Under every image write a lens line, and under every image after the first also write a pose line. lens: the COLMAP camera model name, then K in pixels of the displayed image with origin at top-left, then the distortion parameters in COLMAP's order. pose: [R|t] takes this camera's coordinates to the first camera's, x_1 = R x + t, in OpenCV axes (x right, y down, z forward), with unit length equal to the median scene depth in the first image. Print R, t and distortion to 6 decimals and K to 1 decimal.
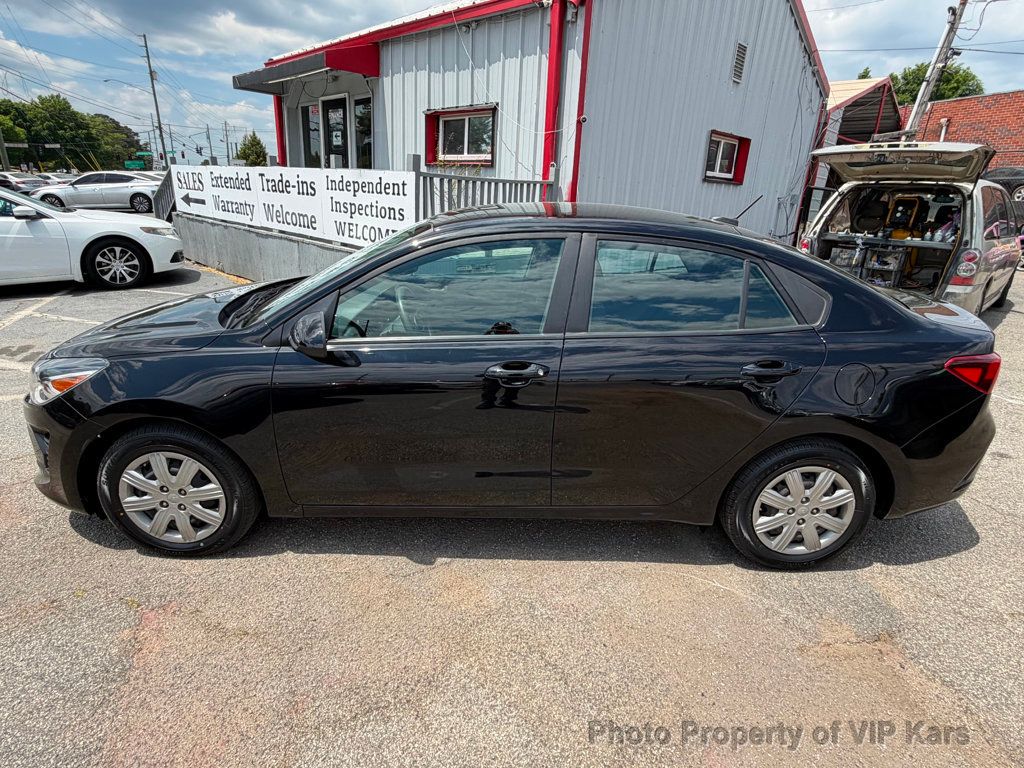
lens RADIAL K [[546.2, 0, 512.0], [0, 546.2, 384.0], [0, 0, 1]] dist [0.001237, 0.000426]
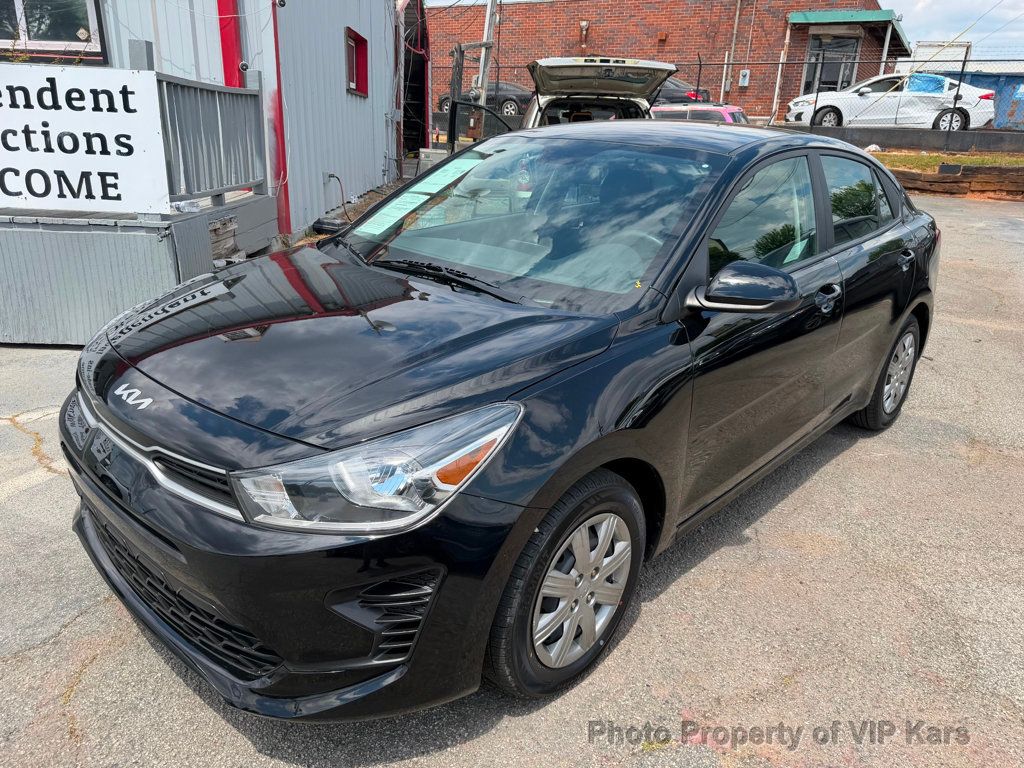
lens RADIAL K [[700.7, 0, 512.0], [0, 700.7, 384.0], [0, 0, 1]] dist [0.013877, -0.000824]
pose [[0.712304, -0.258364, 0.652588, -0.446483], [0.233562, 0.964047, 0.126737, -0.057618], [-0.661870, 0.062145, 0.747038, 0.164042]]
